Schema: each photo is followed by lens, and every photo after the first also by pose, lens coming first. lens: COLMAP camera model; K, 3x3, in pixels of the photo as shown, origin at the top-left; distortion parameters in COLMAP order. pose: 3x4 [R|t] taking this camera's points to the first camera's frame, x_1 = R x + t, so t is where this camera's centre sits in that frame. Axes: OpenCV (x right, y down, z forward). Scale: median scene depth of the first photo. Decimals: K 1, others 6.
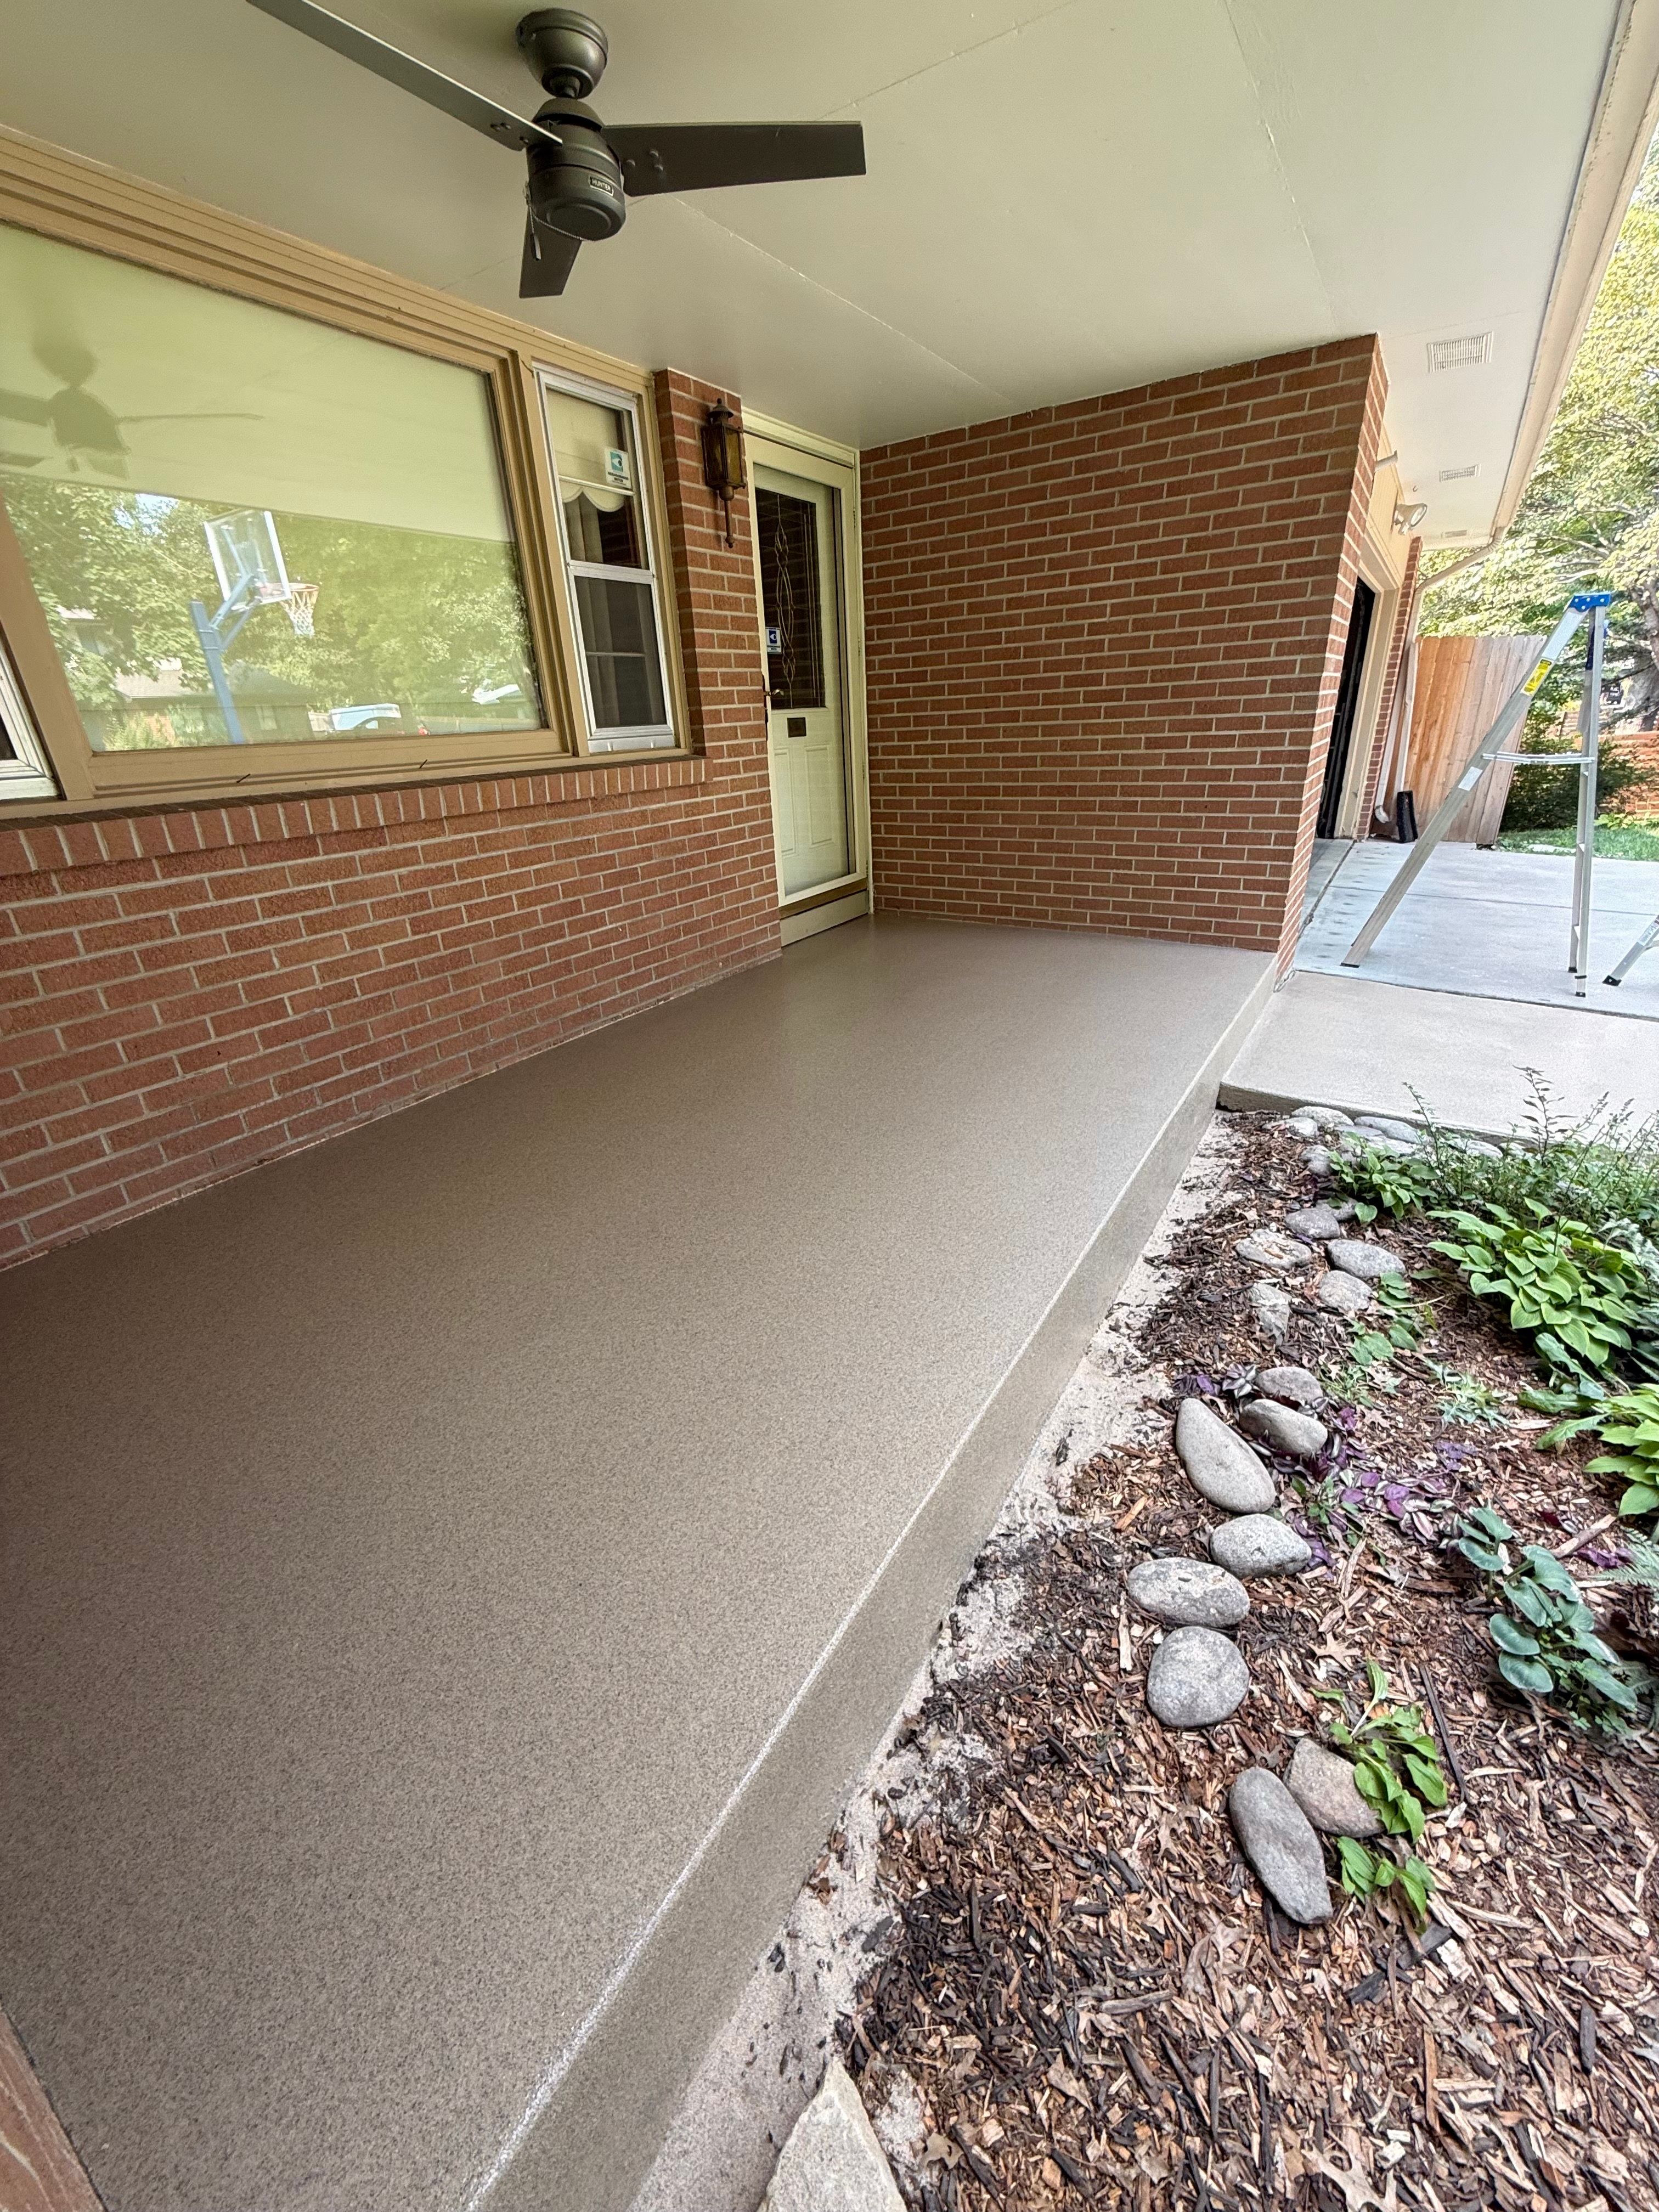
lens RADIAL K [[886.0, 0, 831.3], [0, 886.0, 1098.3], [0, 0, 1]] dist [0.001641, 0.000318]
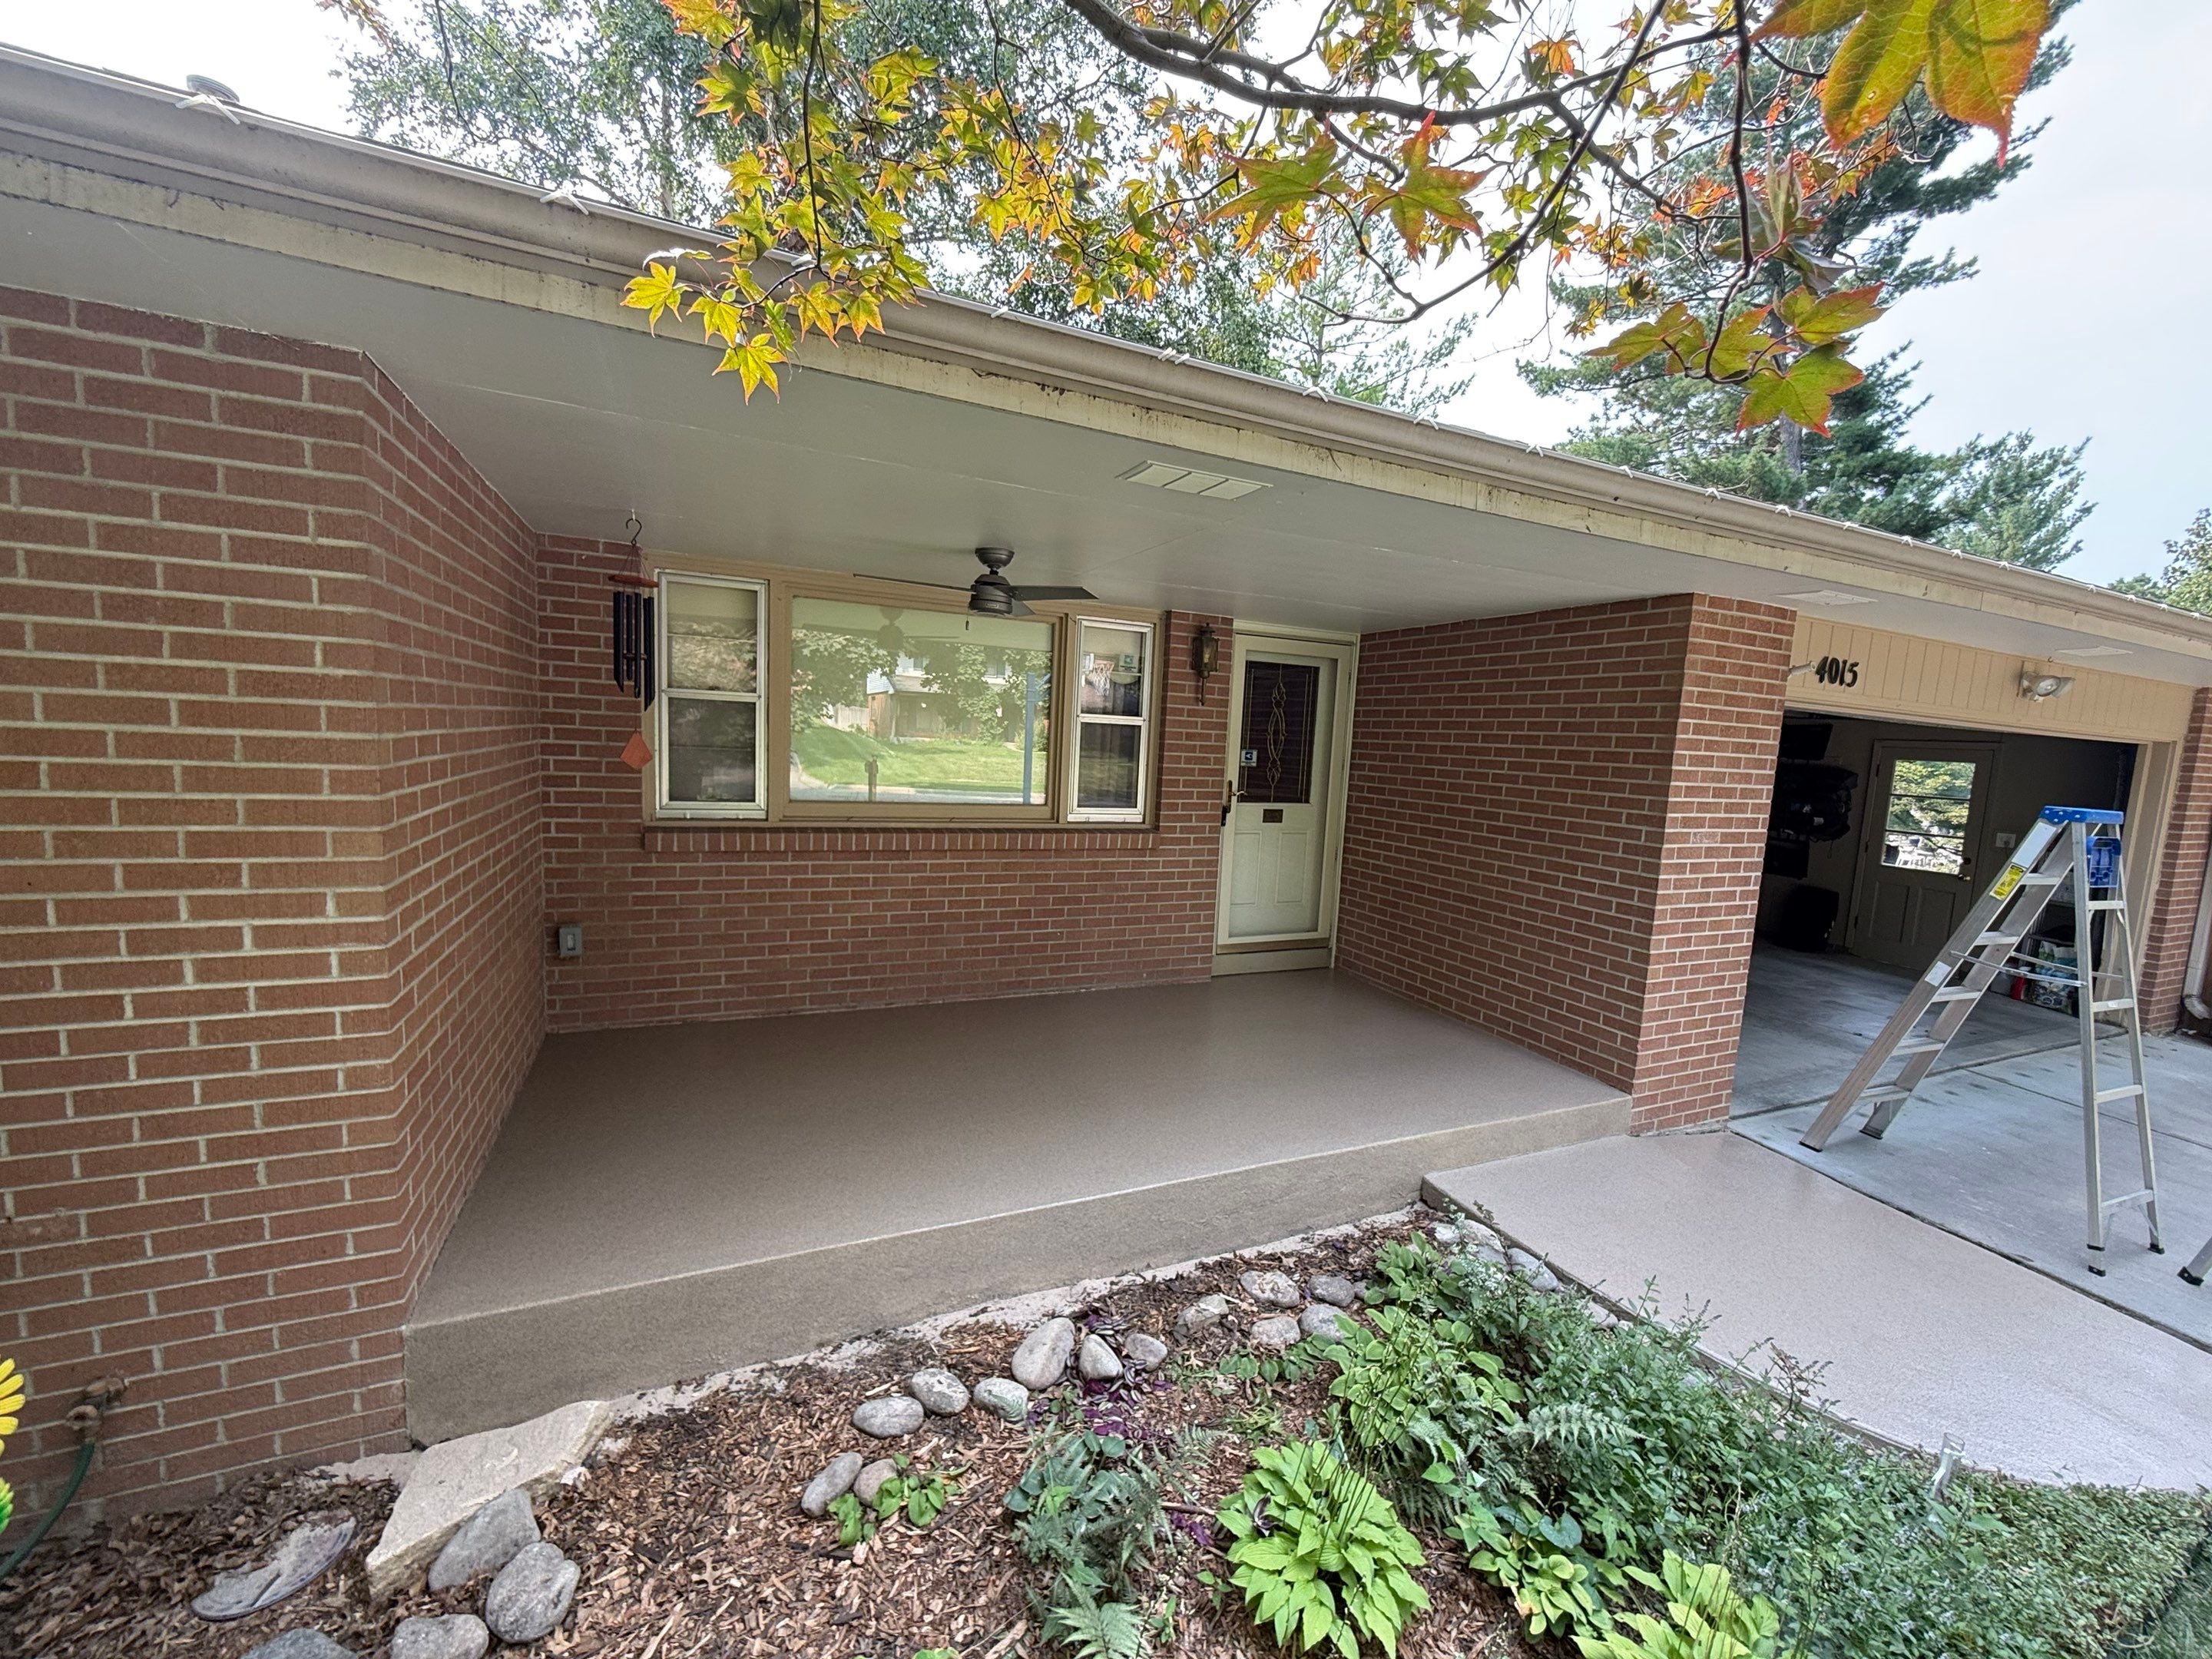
lens RADIAL K [[887.5, 0, 1112.3], [0, 887.5, 834.5], [0, 0, 1]] dist [0.002433, 0.000157]
pose [[0.833385, 0.150127, -0.531913, 0.609836], [-0.300180, 0.931031, -0.207539, -0.065613], [0.464070, 0.332630, 0.820973, -0.232338]]
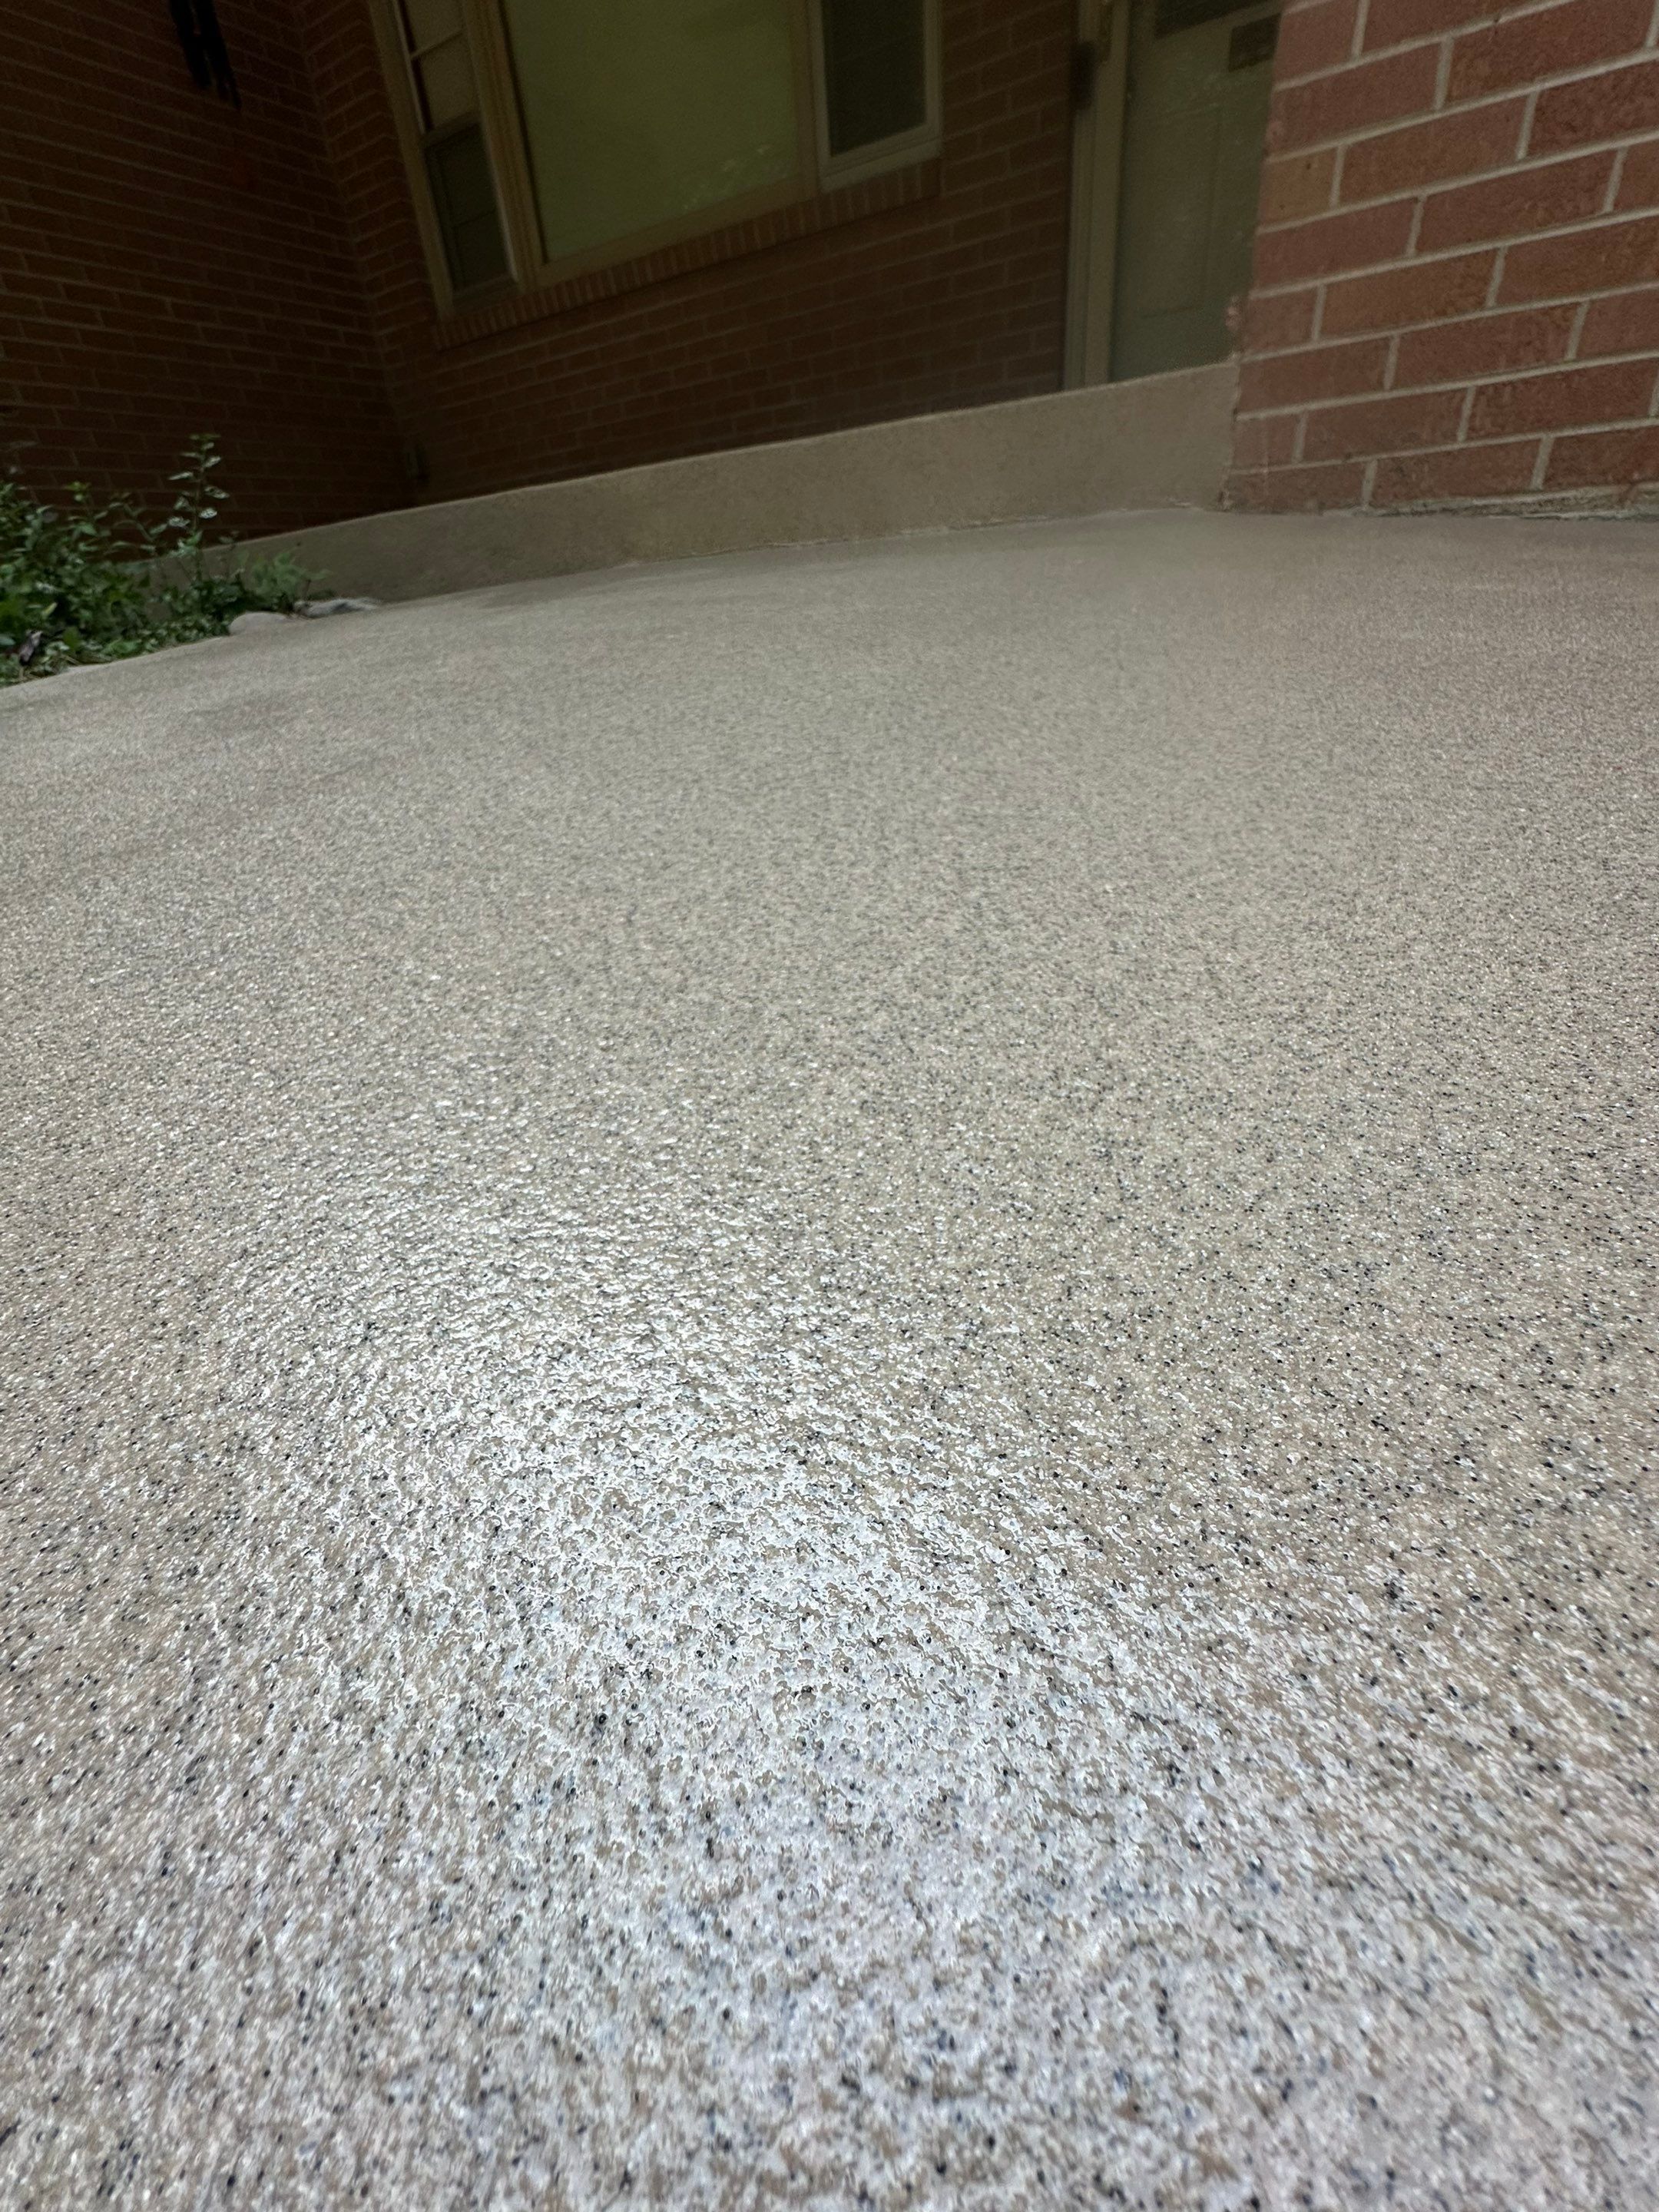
lens RADIAL K [[887.5, 0, 829.5], [0, 887.5, 1106.0], [0, 0, 1]] dist [0.002433, 0.000157]
pose [[0.022999, 0.544226, -0.838623, 1.097701], [-0.328643, 0.796341, 0.507774, -0.079642], [0.944174, 0.263929, 0.197171, 1.057922]]
